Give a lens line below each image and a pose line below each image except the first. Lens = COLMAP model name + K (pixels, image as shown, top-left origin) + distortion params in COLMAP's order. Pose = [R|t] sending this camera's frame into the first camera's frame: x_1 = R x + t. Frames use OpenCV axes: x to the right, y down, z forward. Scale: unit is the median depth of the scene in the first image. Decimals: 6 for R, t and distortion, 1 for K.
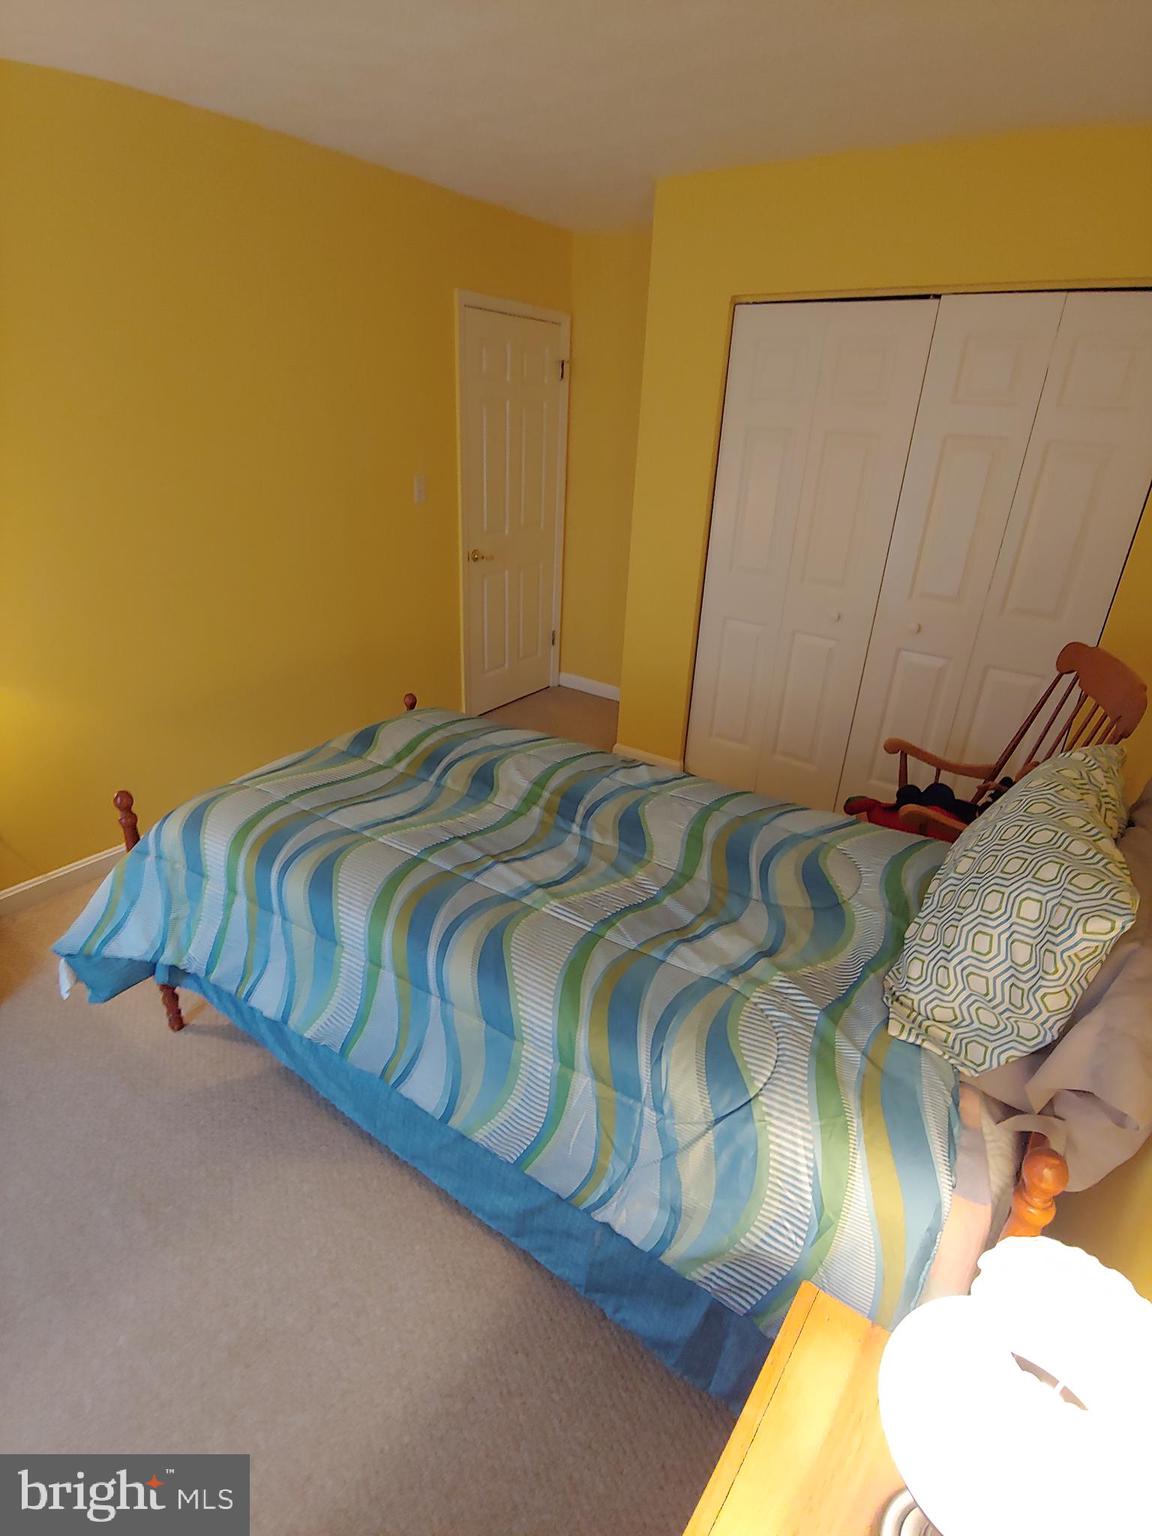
lens RADIAL K [[772.5, 0, 569.0], [0, 772.5, 769.4], [0, 0, 1]] dist [-0.009306, -0.006036]
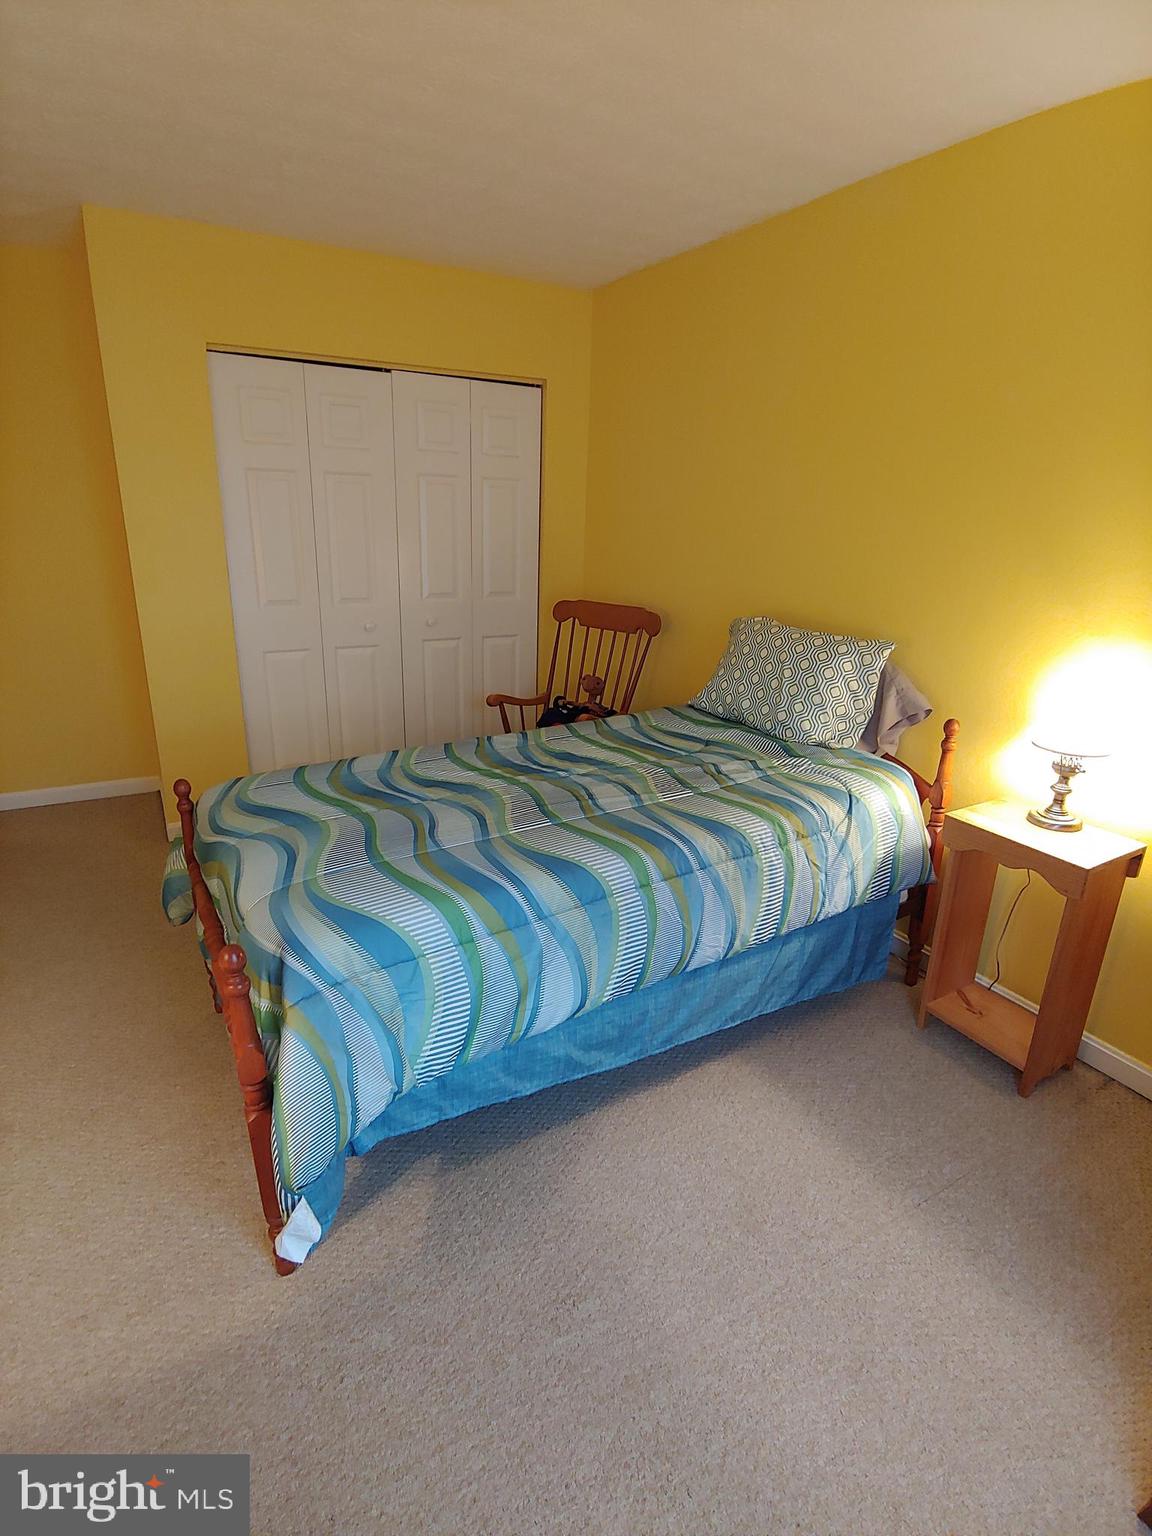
lens RADIAL K [[772.5, 0, 567.0], [0, 772.5, 768.2], [0, 0, 1]] dist [-0.009306, -0.006036]
pose [[0.415631, -0.312050, 0.854327, -0.951739], [0.373999, 0.914854, 0.152207, -0.105637], [-0.829081, 0.256256, 0.496948, 0.347870]]
